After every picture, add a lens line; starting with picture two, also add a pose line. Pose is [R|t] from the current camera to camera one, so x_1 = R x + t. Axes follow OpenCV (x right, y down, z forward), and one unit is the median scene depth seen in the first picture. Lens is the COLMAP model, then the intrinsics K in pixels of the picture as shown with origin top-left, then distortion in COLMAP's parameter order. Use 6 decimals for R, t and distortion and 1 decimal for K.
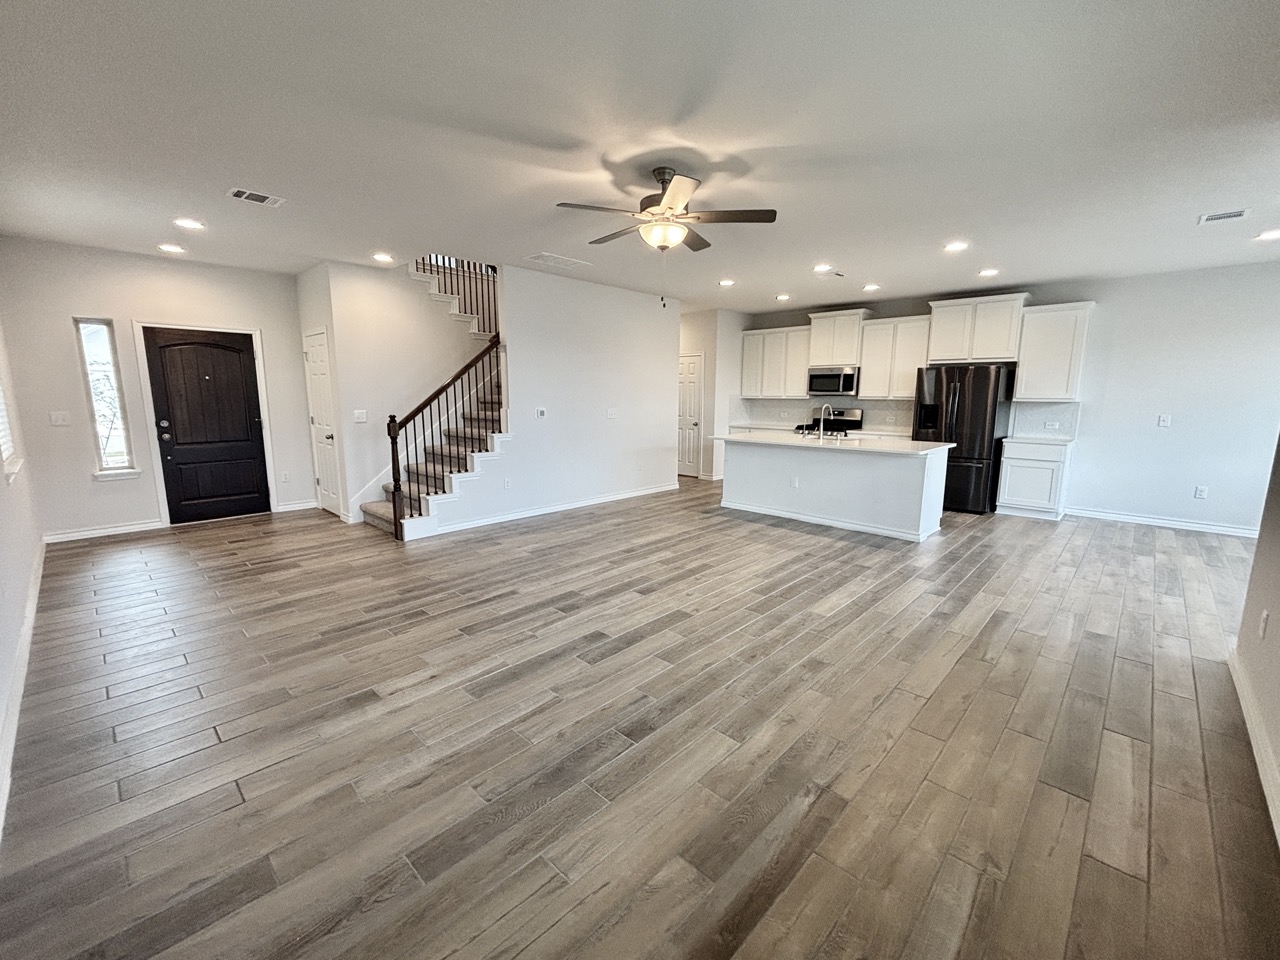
lens RADIAL K [[535.2, 0, 639.9], [0, 535.2, 480.8], [0, 0, 1]] dist [0.001085, 0.000118]
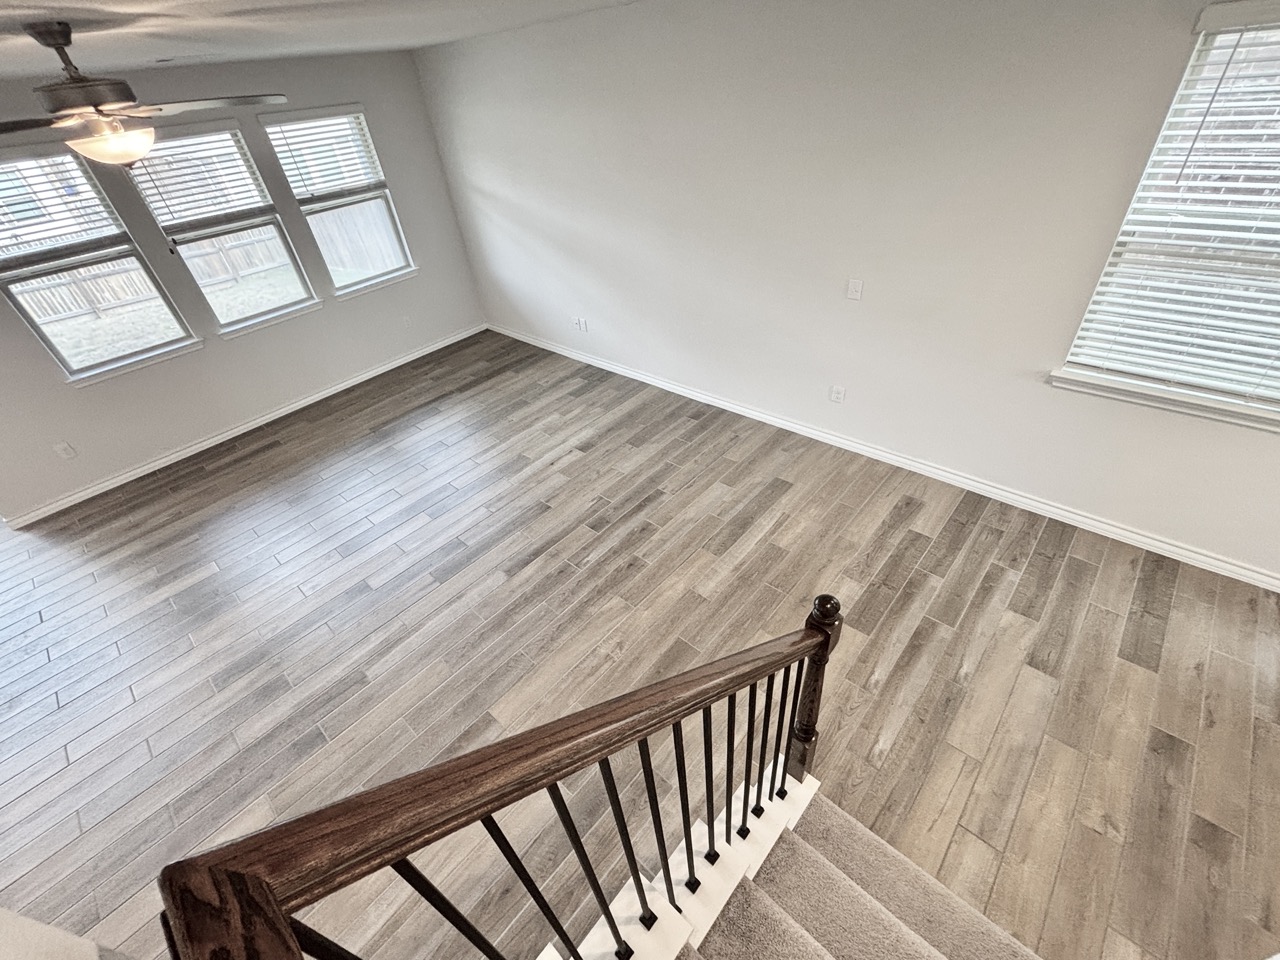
lens RADIAL K [[535.2, 0, 638.8], [0, 535.2, 482.2], [0, 0, 1]] dist [0.001085, 0.000118]
pose [[-0.995697, 0.084931, 0.037062, -0.392910], [0.084889, 0.675623, 0.732344, -0.407573], [0.037158, 0.732339, -0.679926, 1.198592]]
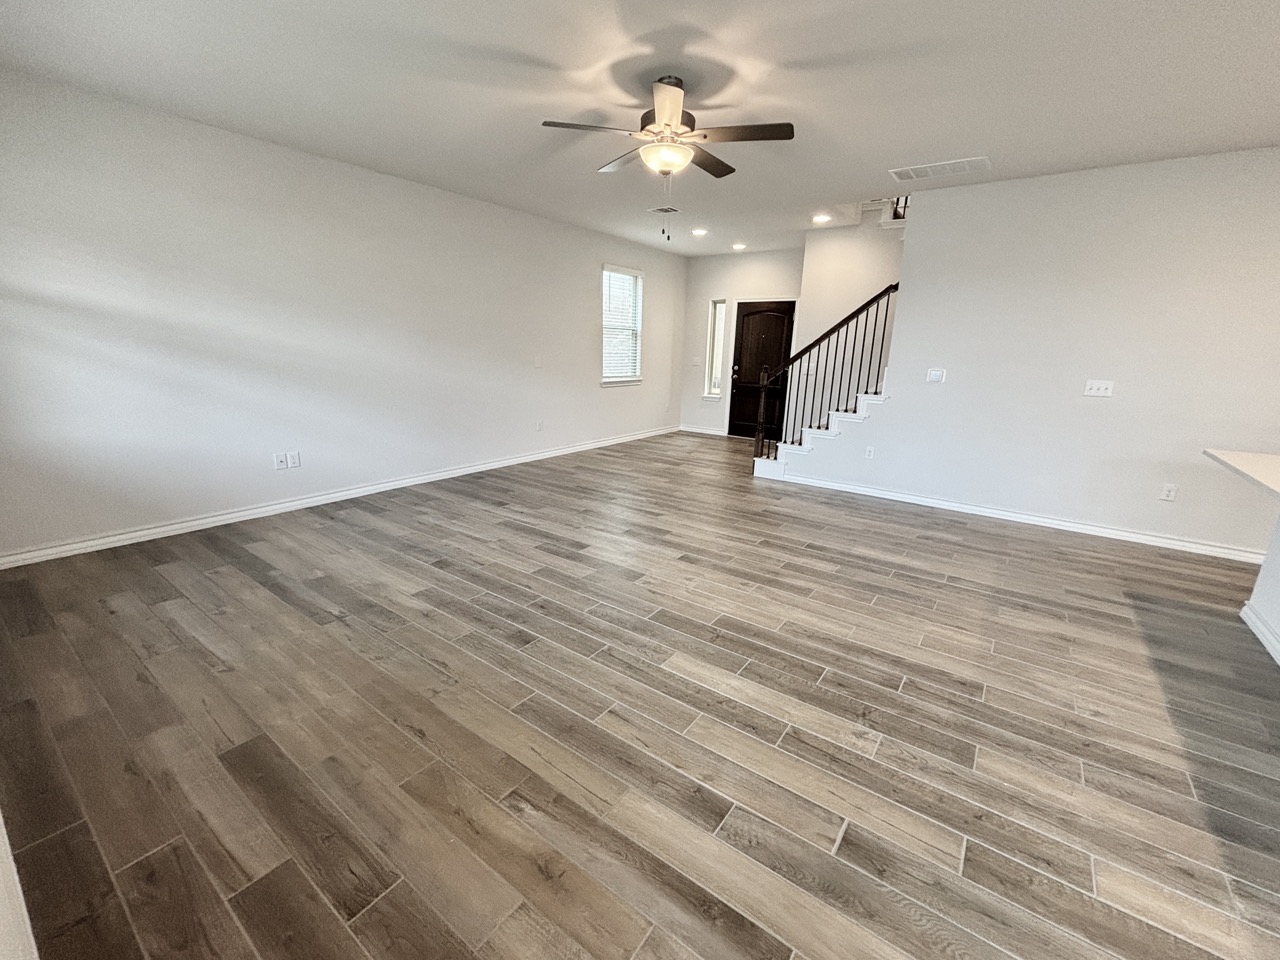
lens RADIAL K [[535.2, 0, 639.8], [0, 535.2, 482.7], [0, 0, 1]] dist [0.001085, 0.000118]
pose [[0.134099, 0.247224, -0.959634, 0.695883], [-0.190923, 0.956684, 0.219784, -0.087584], [0.972402, 0.153743, 0.175491, 0.597833]]
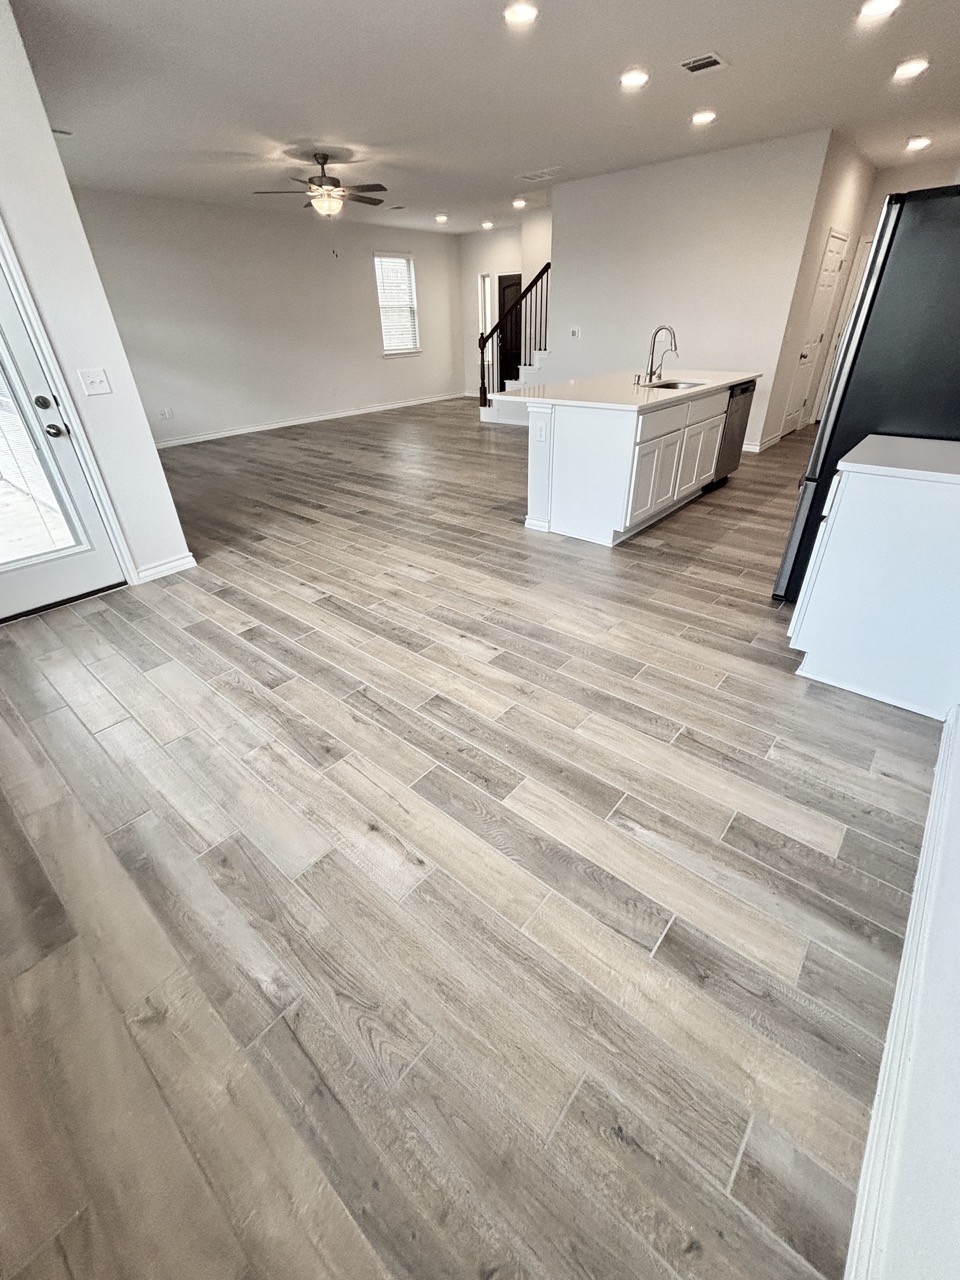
lens RADIAL K [[535.2, 0, 485.1], [0, 535.2, 632.7], [0, 0, 1]] dist [0.001085, 0.000118]
pose [[0.059478, 0.501977, -0.862834, 1.415678], [-0.141740, 0.859853, 0.490472, -0.146763], [0.988115, 0.093126, 0.122293, 0.940465]]
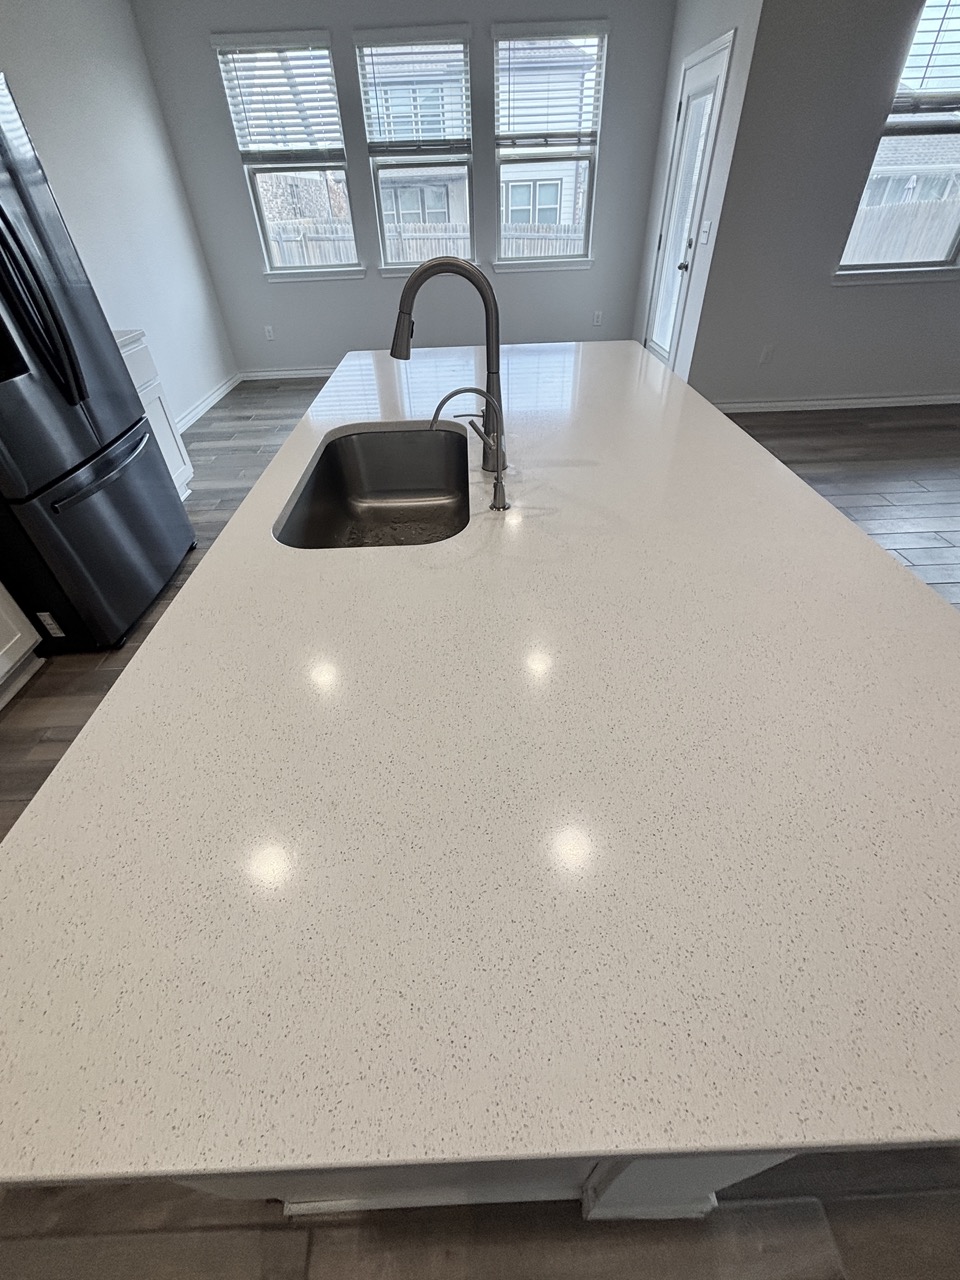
lens RADIAL K [[535.2, 0, 472.9], [0, 535.2, 644.9], [0, 0, 1]] dist [0.001085, 0.000118]
pose [[-0.714413, -0.436847, 0.546606, 0.260362], [0.140425, 0.675772, 0.723612, -0.231697], [-0.685489, 0.593715, -0.421436, 1.456441]]
